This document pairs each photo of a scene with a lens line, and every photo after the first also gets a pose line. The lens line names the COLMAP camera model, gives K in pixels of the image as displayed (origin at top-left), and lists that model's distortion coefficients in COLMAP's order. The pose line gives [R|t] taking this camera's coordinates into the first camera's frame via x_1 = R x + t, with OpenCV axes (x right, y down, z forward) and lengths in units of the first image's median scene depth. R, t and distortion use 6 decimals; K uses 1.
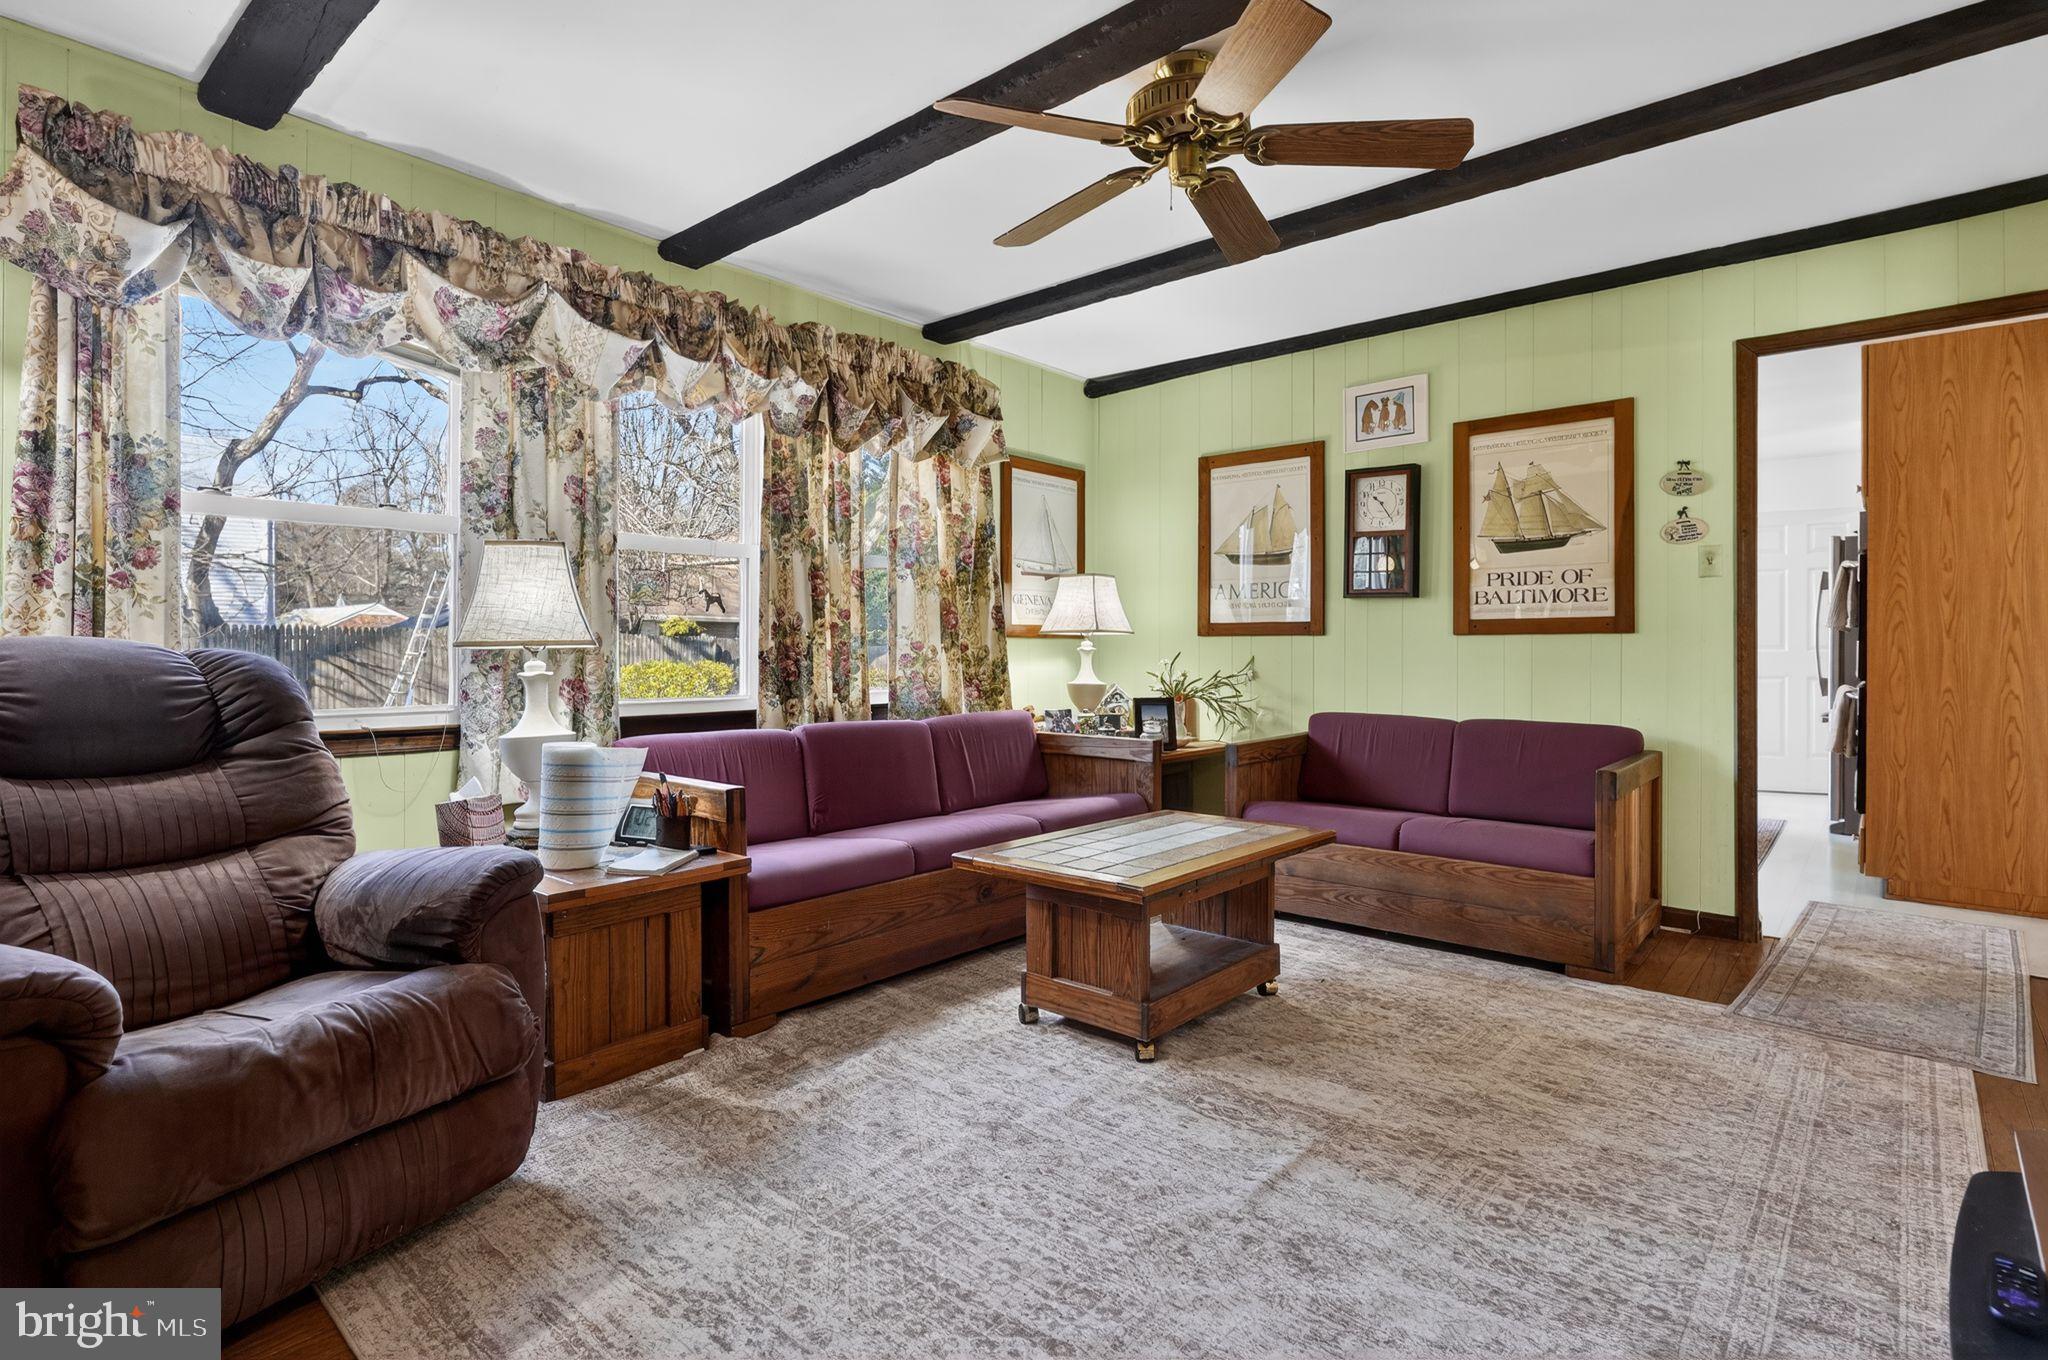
lens RADIAL K [[999.4, 0, 1027.7], [0, 999.4, 659.0], [0, 0, 1]] dist [0.000039, -0.000481]
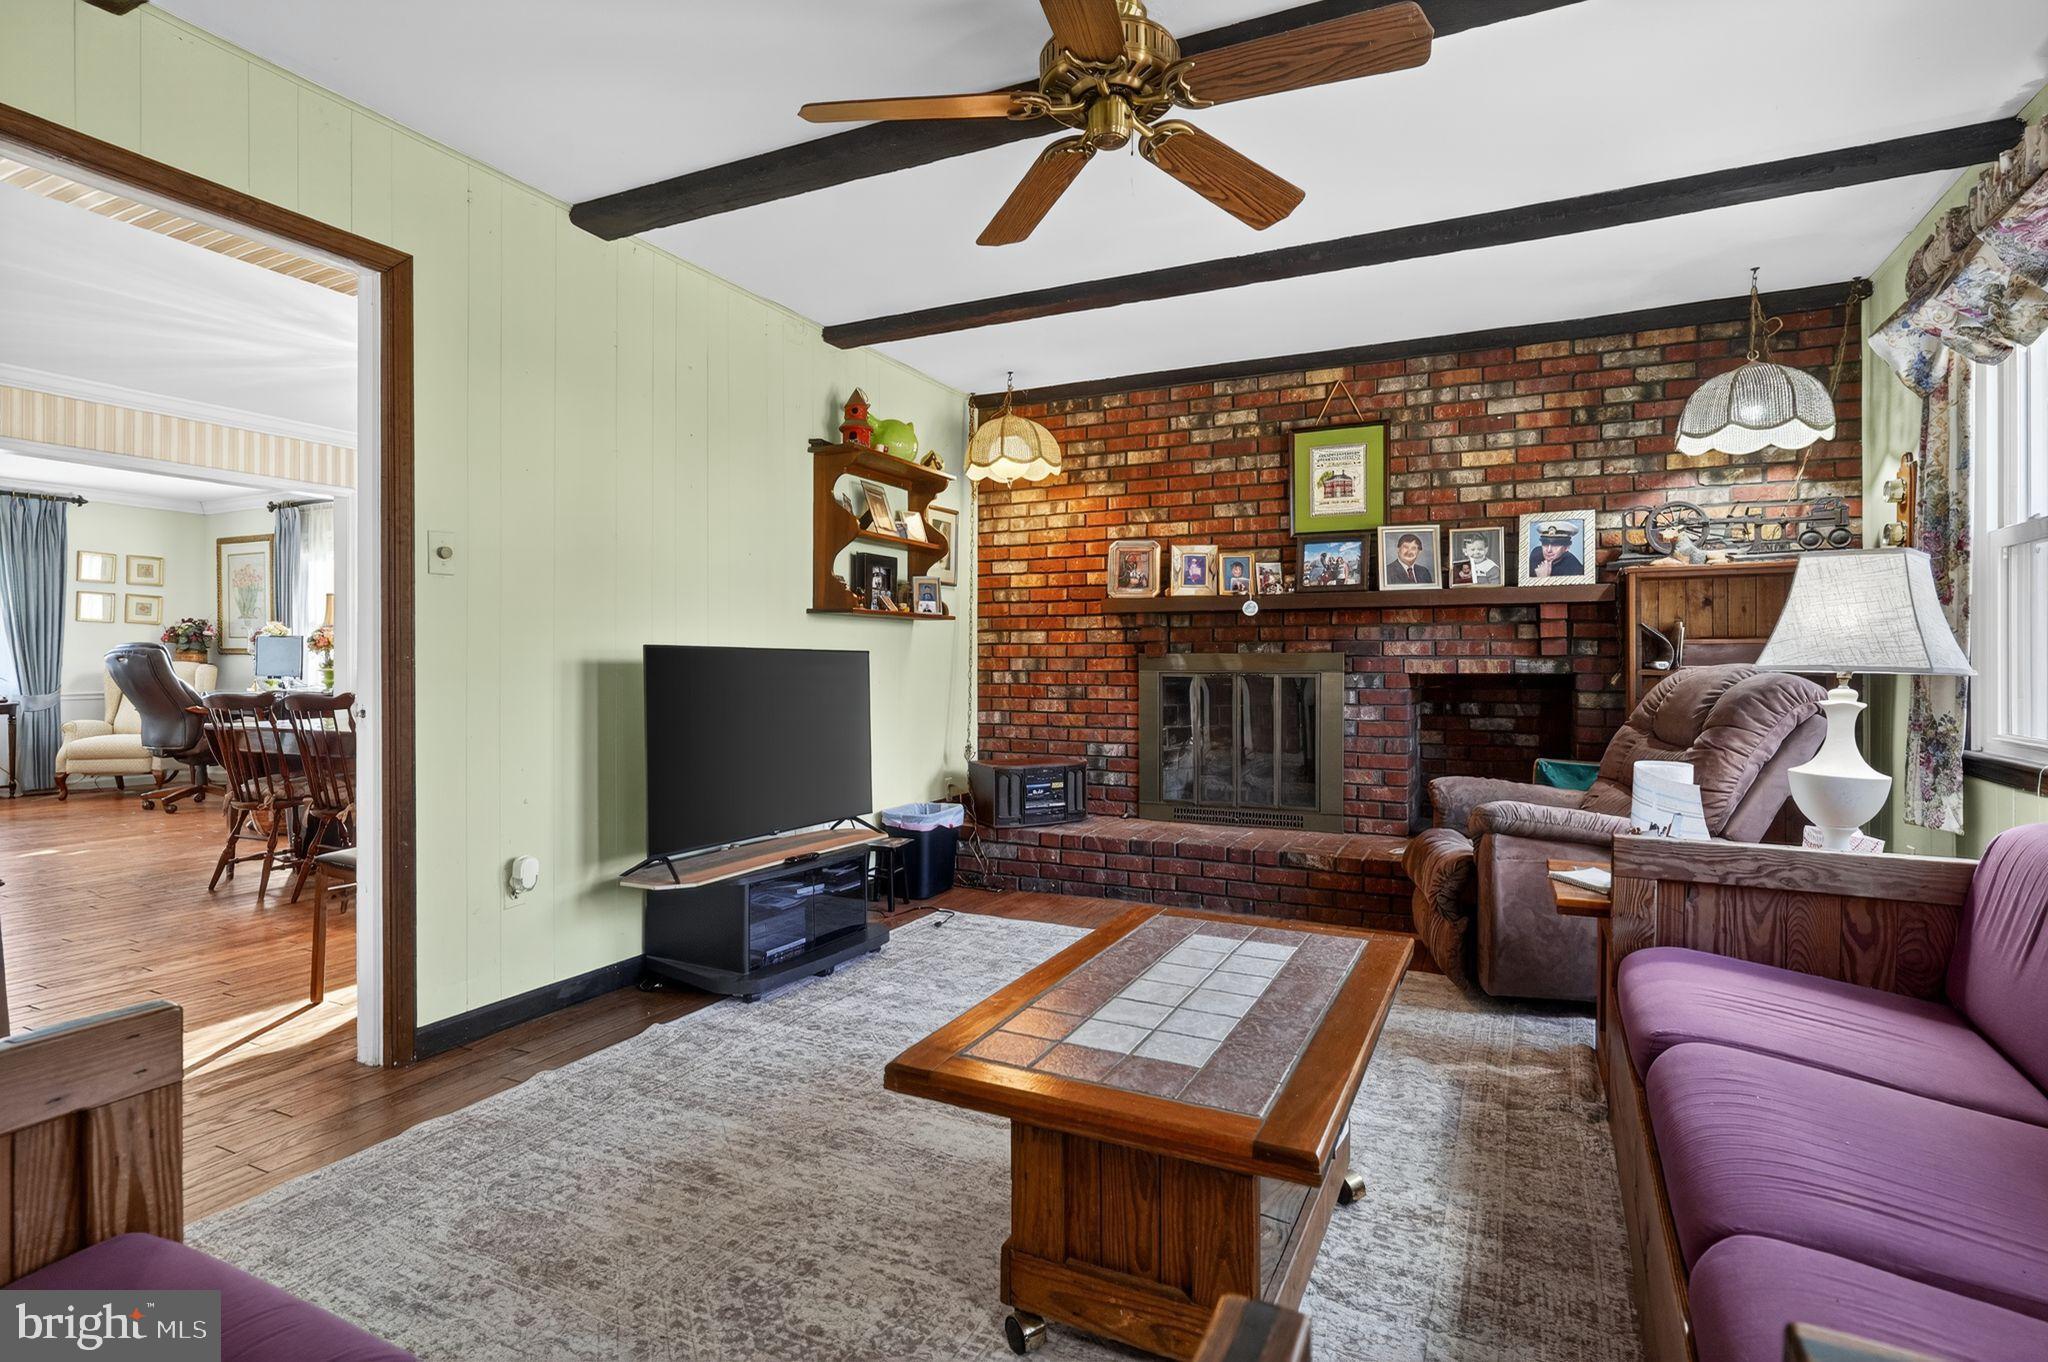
lens RADIAL K [[990.4, 0, 1034.1], [0, 990.4, 666.5], [0, 0, 1]] dist [0.002375, 0.001232]
pose [[-0.965869, -0.001428, -0.259026, 0.481818], [-0.004615, 0.999921, 0.011695, -0.028917], [0.258989, 0.012491, -0.965800, 1.951158]]
